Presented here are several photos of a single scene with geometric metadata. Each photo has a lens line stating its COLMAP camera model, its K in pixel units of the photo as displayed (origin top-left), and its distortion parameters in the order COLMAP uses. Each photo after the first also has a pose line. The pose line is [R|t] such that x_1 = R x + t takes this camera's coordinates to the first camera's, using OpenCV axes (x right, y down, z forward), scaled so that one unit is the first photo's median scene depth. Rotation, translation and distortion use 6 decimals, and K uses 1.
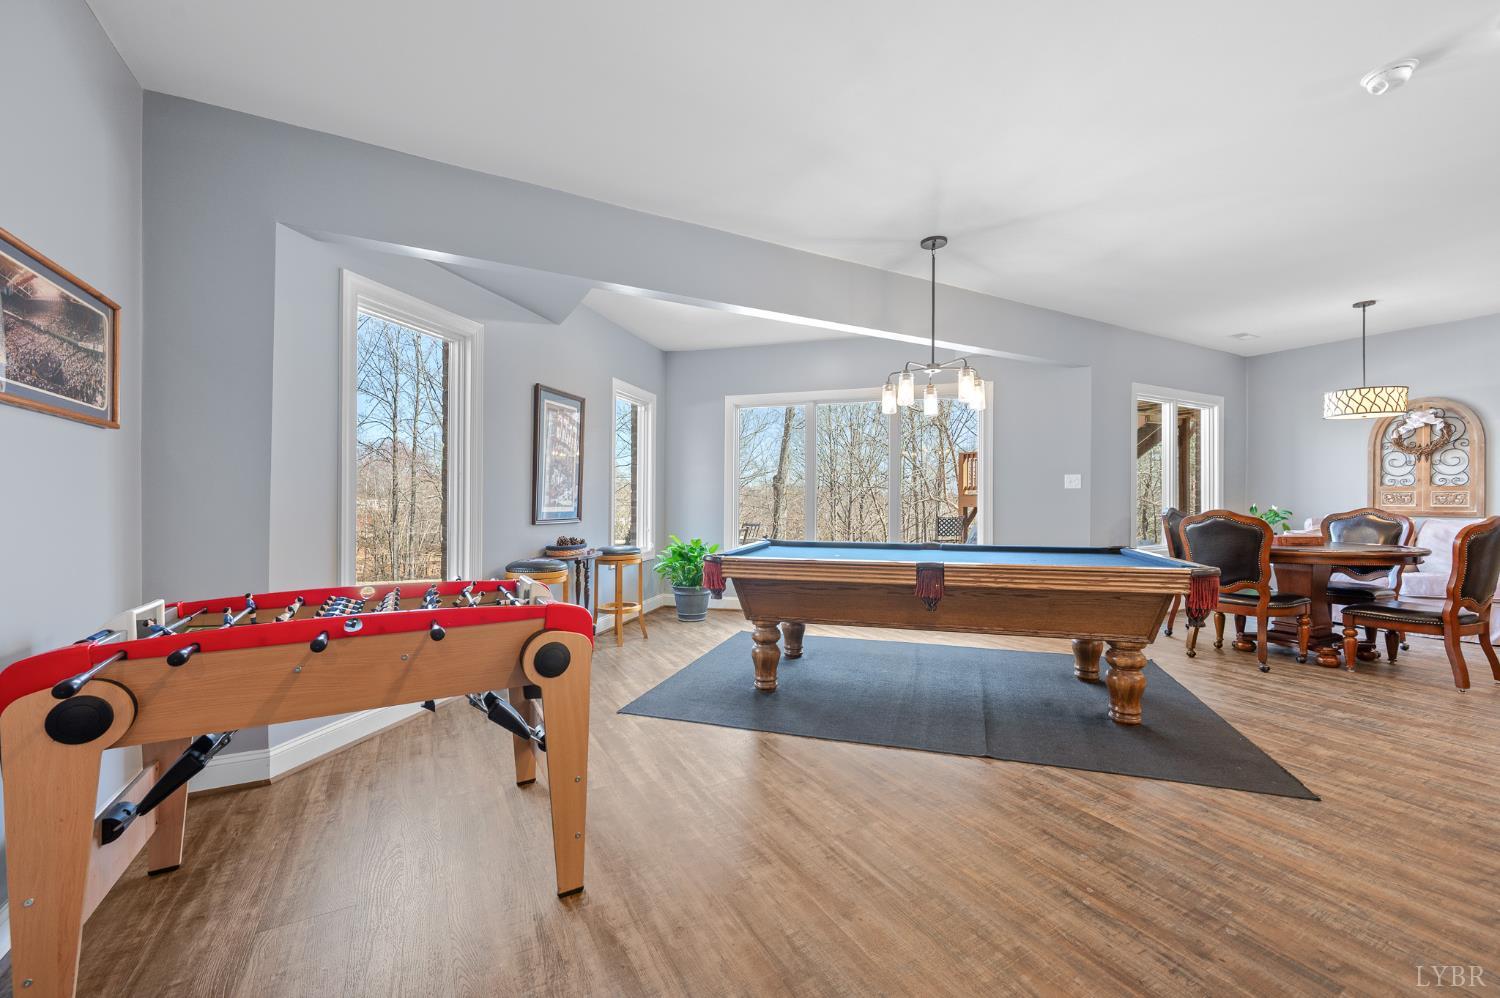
lens RADIAL K [[598.9, 0, 750.0], [0, 598.9, 499.0], [0, 0, 1]] dist [-0.000170, 0.000227]
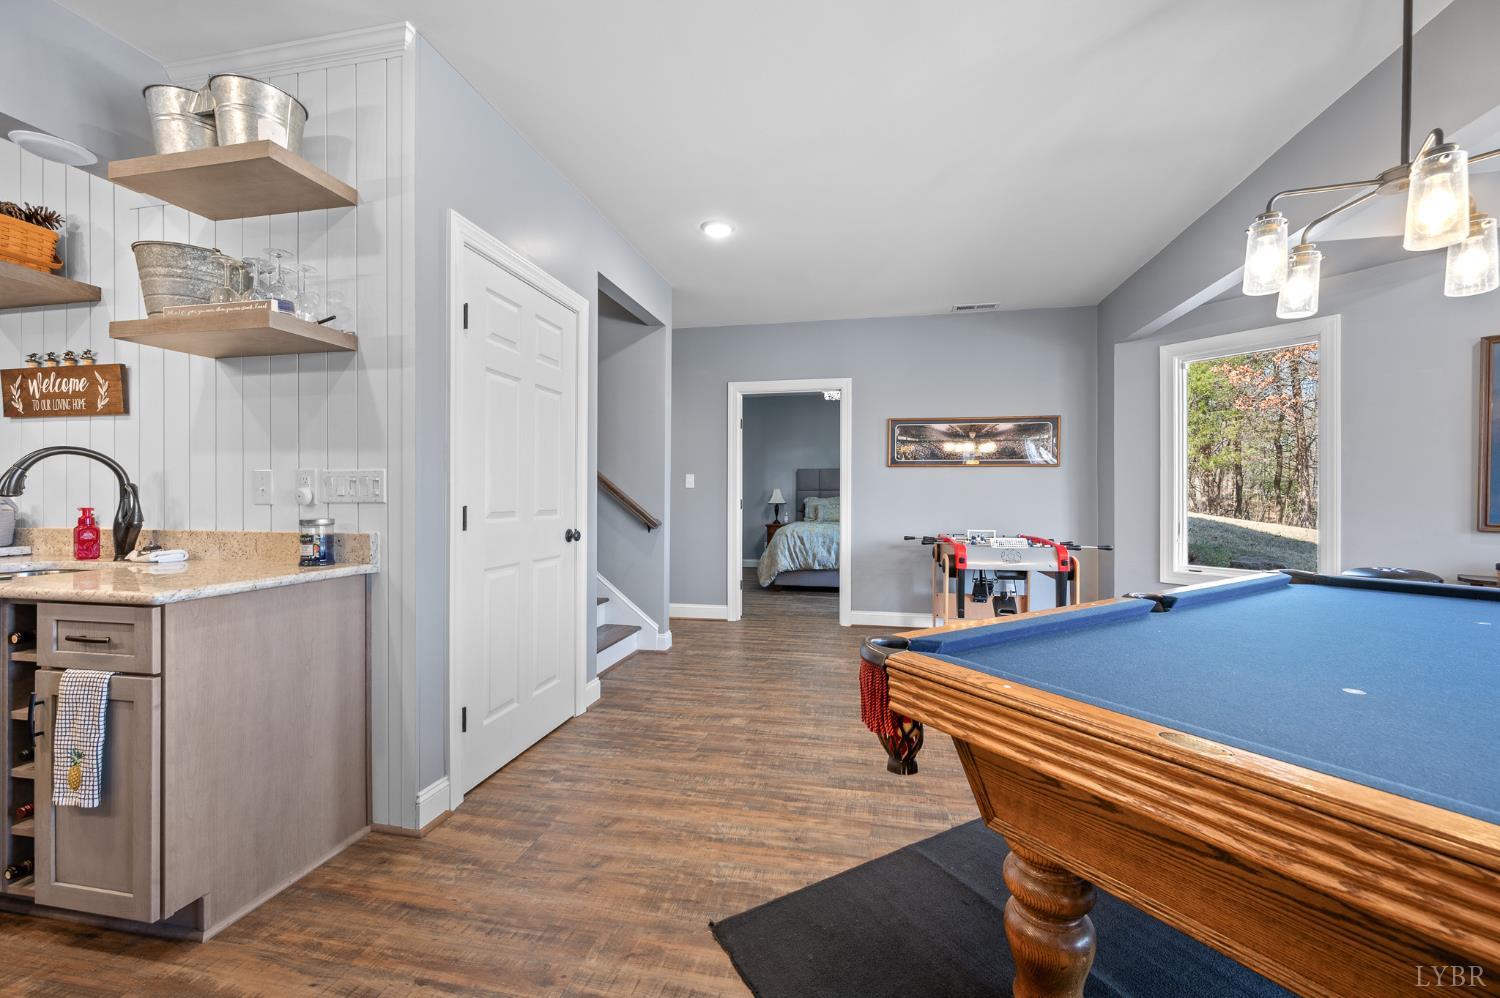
lens RADIAL K [[606.5, 0, 751.9], [0, 606.5, 506.1], [0, 0, 1]] dist [-0.000866, -0.000179]
pose [[-0.657149, 0.016804, -0.753573, 0.635602], [0.002437, 0.999794, 0.020170, -0.004419], [0.753756, 0.011418, -0.657055, 0.657591]]
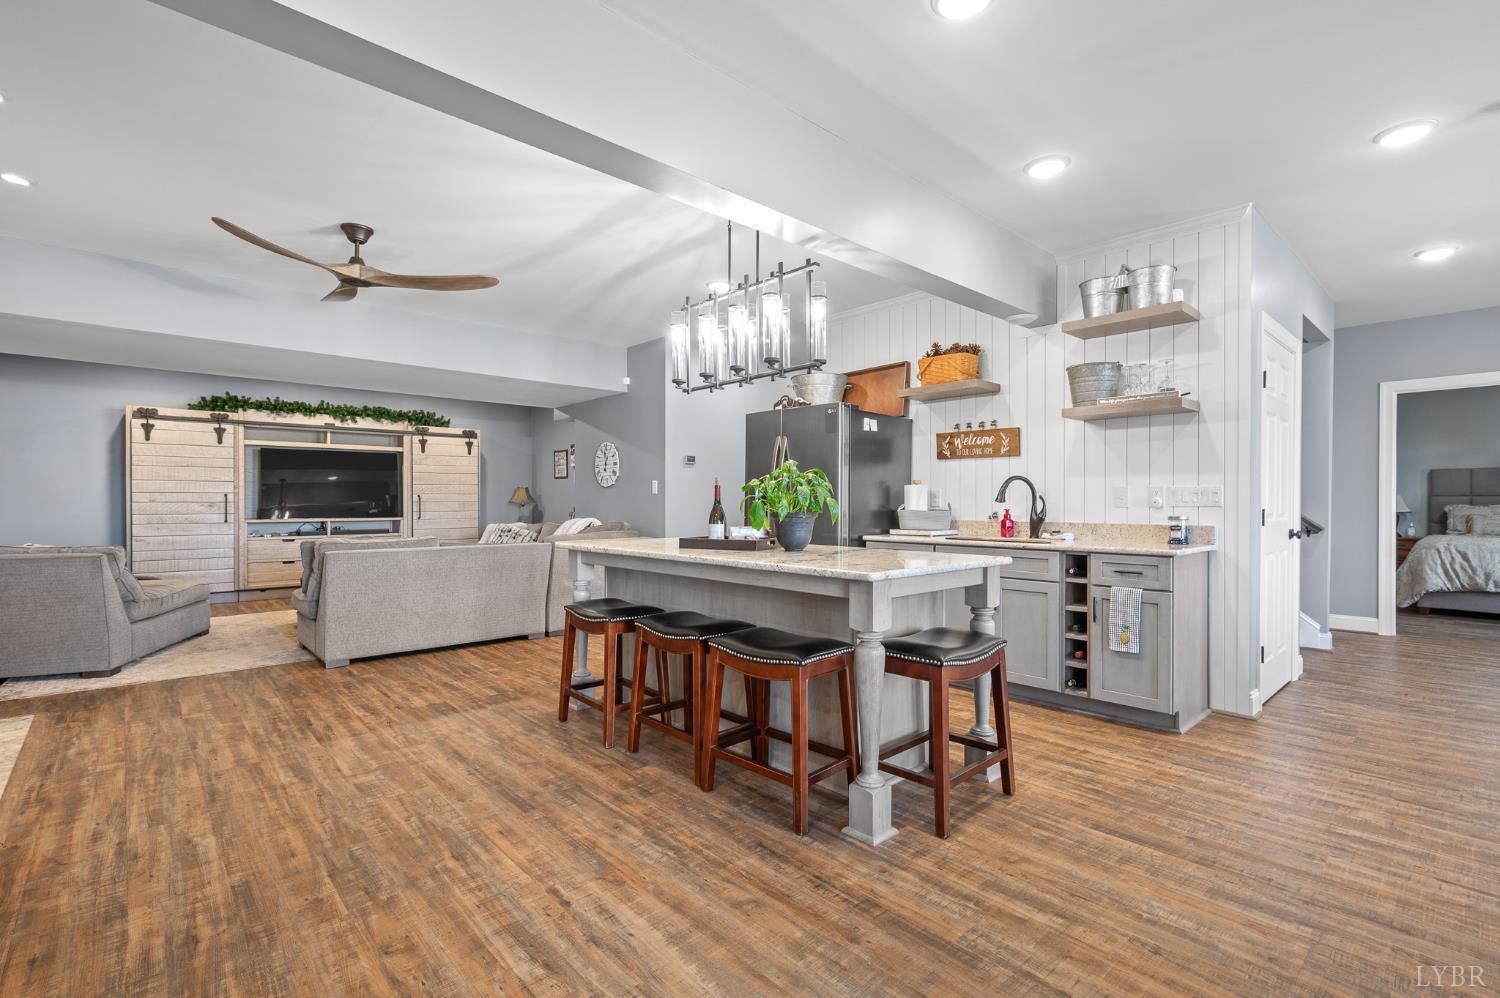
lens RADIAL K [[679.9, 0, 751.9], [0, 679.9, 509.5], [0, 0, 1]] dist [-0.001022, -0.000245]
pose [[-0.975124, 0.006012, -0.221579, 1.140573], [0.003726, 0.999935, 0.010734, -0.005461], [0.221629, 0.009641, -0.975083, 0.797724]]
